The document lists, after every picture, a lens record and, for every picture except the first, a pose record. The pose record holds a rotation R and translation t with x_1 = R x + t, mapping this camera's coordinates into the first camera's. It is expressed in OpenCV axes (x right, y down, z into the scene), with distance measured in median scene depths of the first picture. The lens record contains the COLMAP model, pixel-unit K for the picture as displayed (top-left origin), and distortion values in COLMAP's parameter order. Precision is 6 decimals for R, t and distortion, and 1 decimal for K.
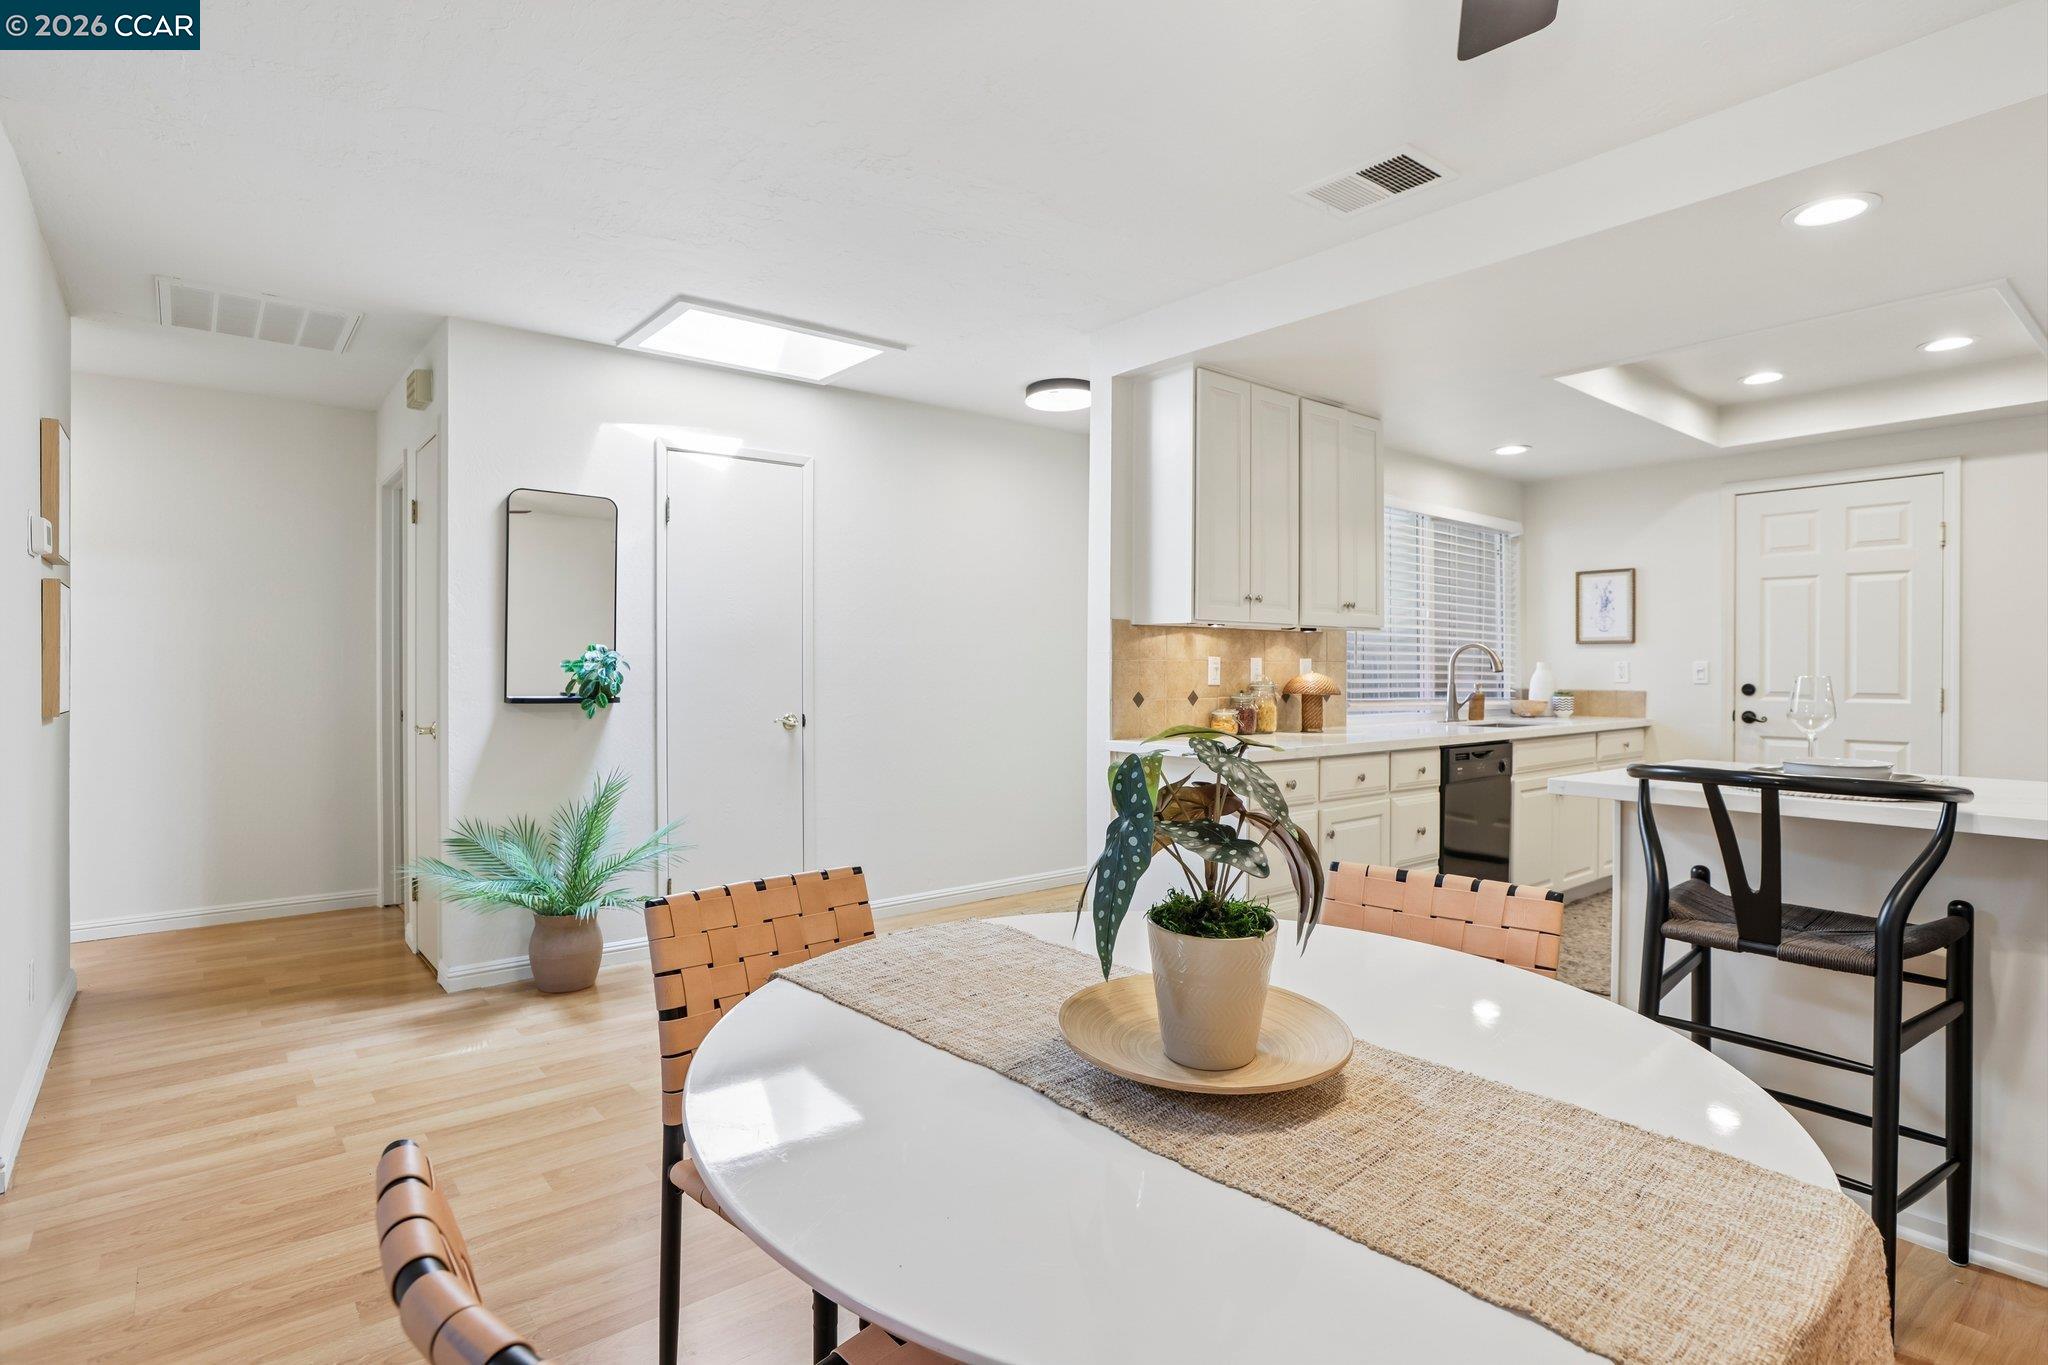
lens RADIAL K [[1047.0, 0, 1033.2], [0, 1047.0, 673.2], [0, 0, 1]] dist [-0.037530, 0.023557]
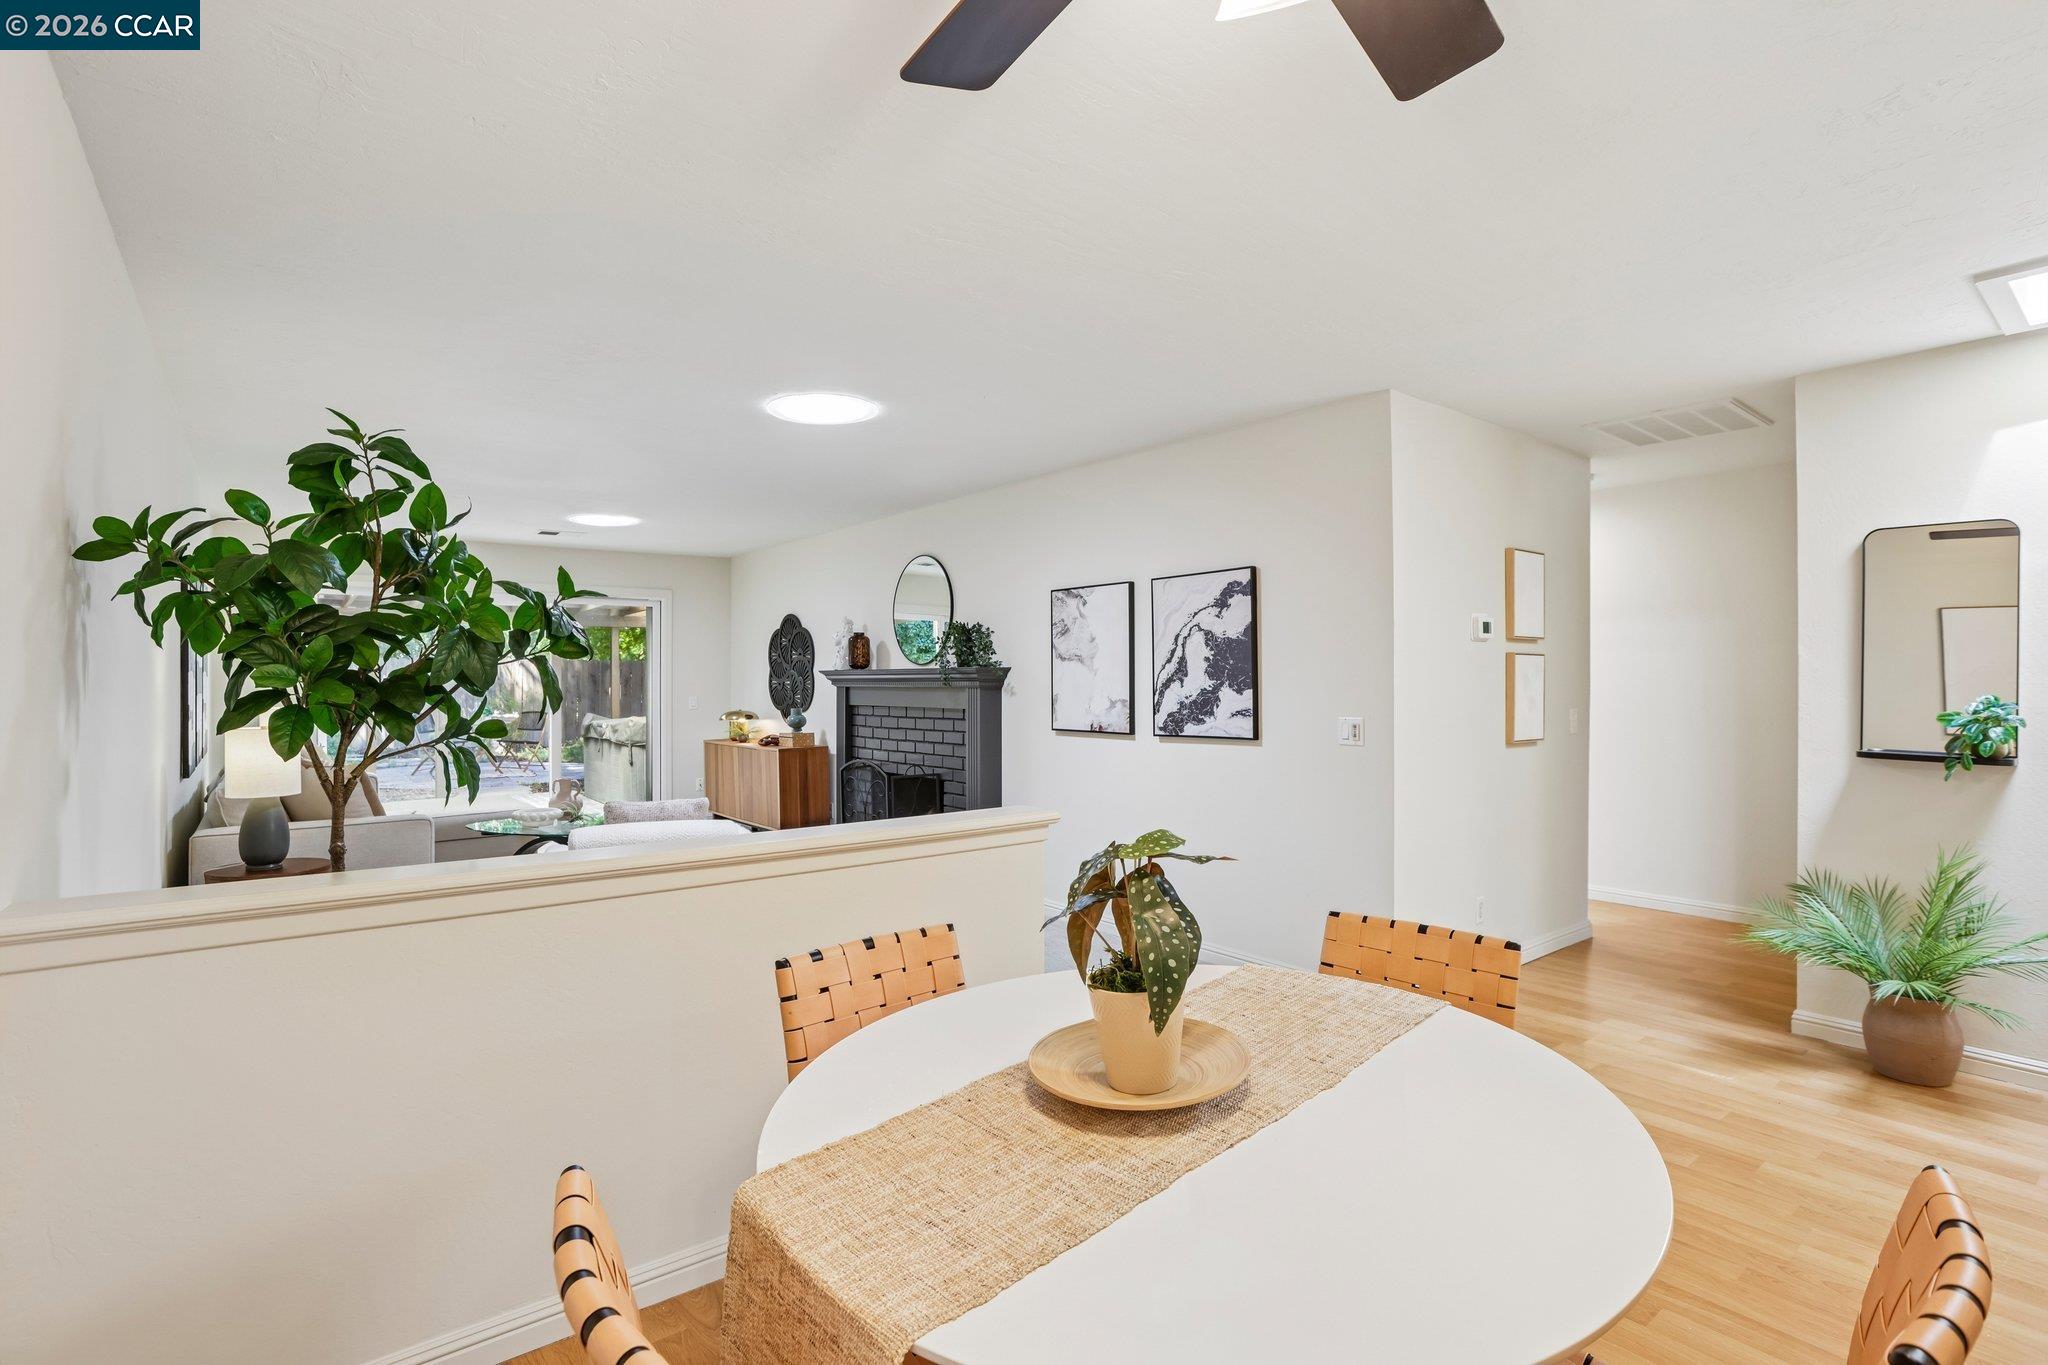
lens RADIAL K [[987.7, 0, 1030.9], [0, 987.7, 684.8], [0, 0, 1]] dist [-0.056689, 0.028037]
pose [[-0.023852, 0.004914, -0.999703, 0.333065], [-0.004820, 0.999976, 0.005030, -0.031864], [0.999704, 0.004939, -0.023828, 0.214173]]
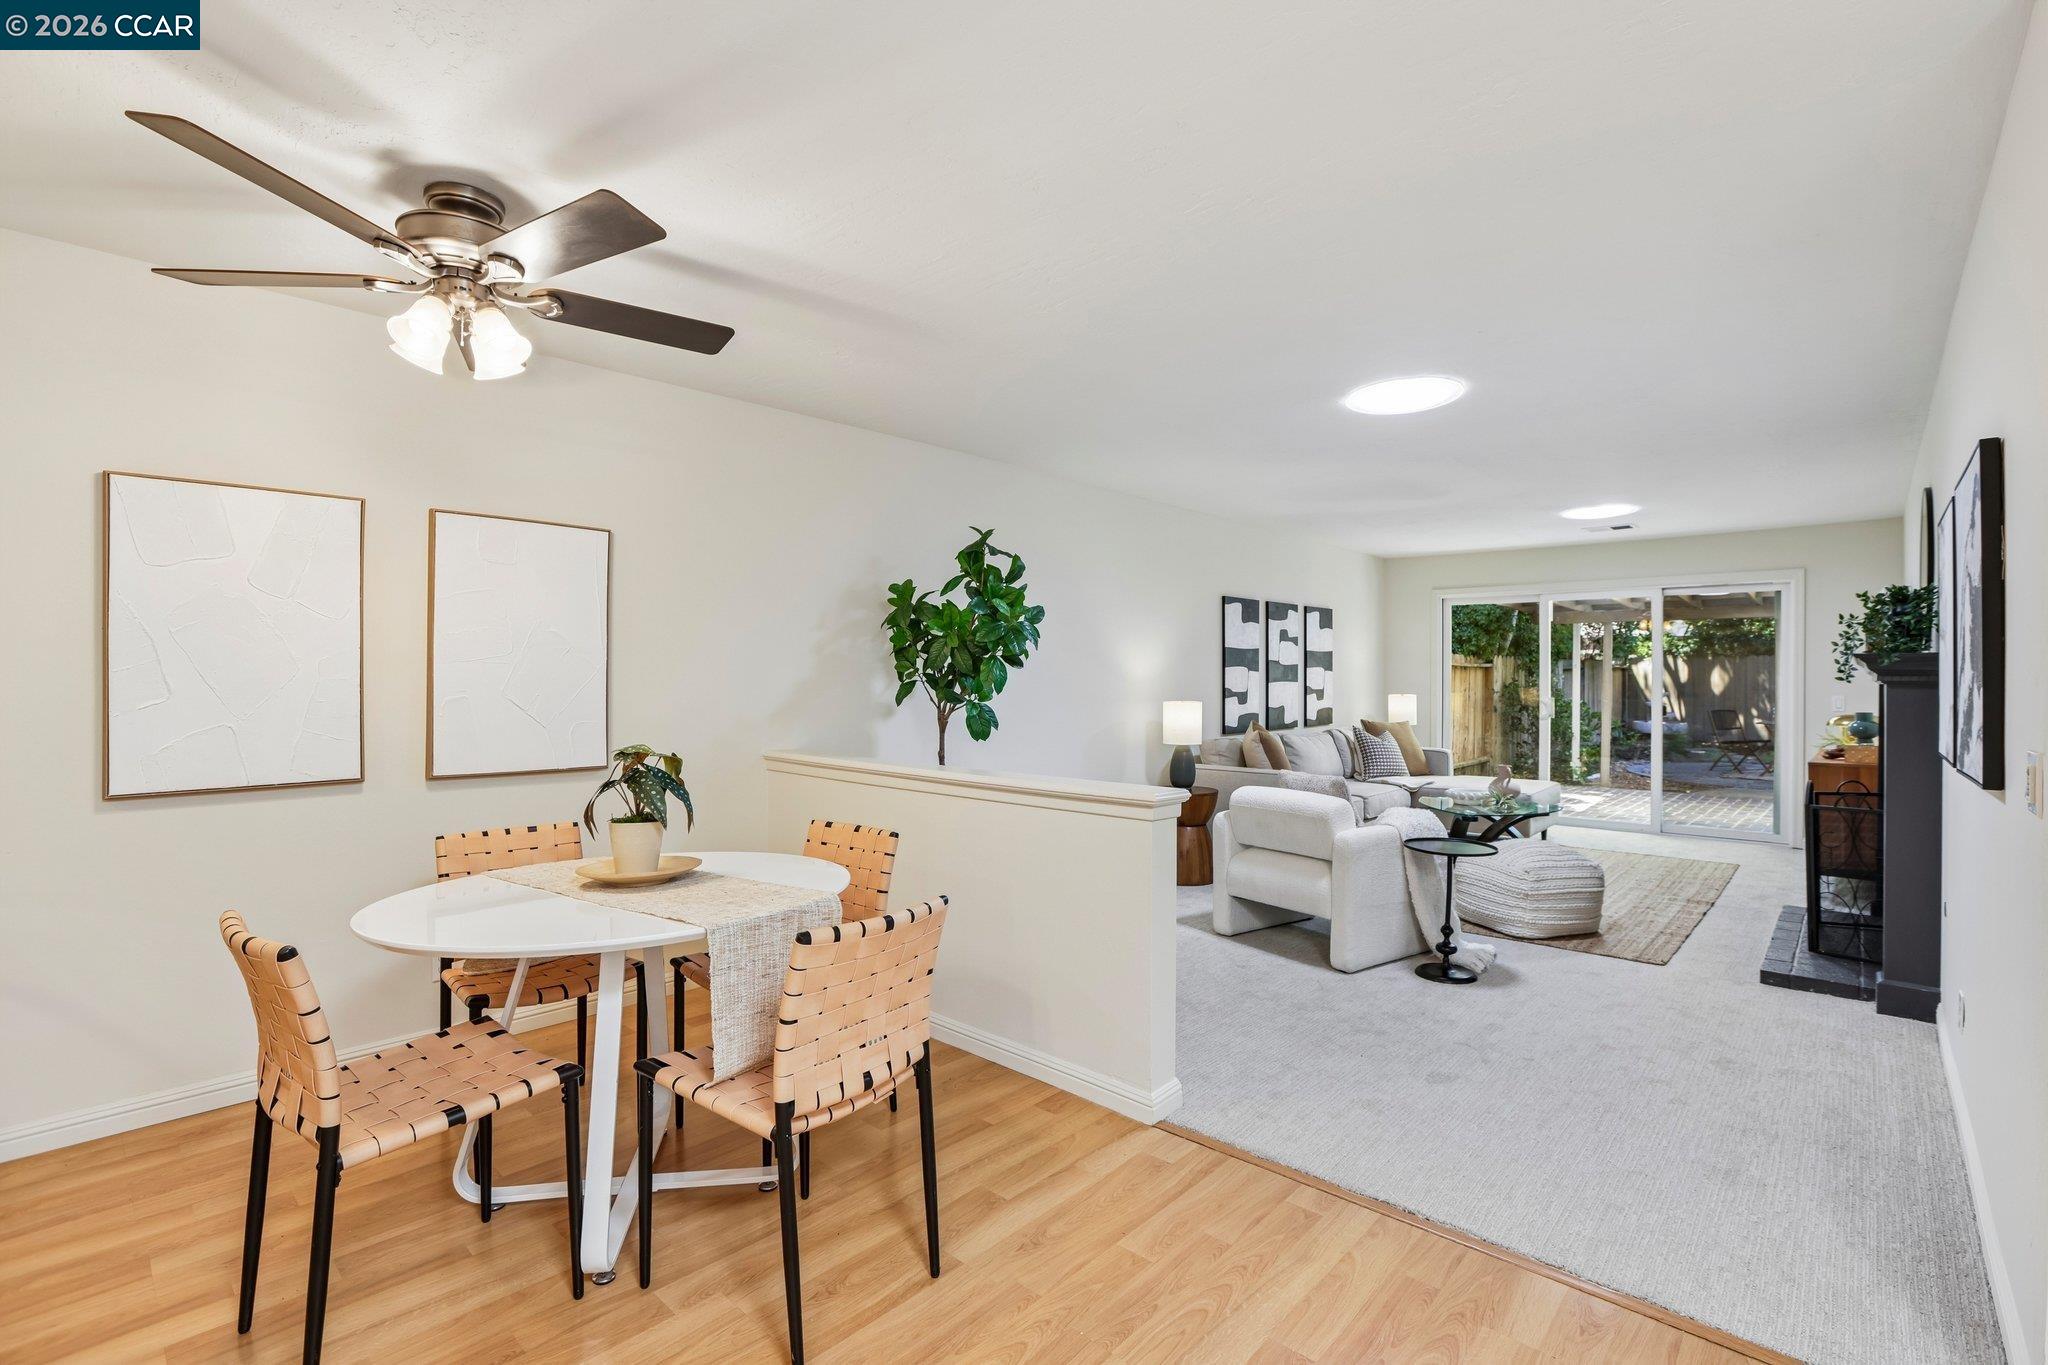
lens RADIAL K [[926.5, 0, 1029.1], [0, 926.5, 678.6], [0, 0, 1]] dist [-0.050218, 0.015587]
pose [[-0.992114, -0.004951, -0.125238, -0.103603], [-0.006131, 0.999940, 0.009035, -0.029406], [0.125186, 0.009732, -0.992086, 0.757871]]
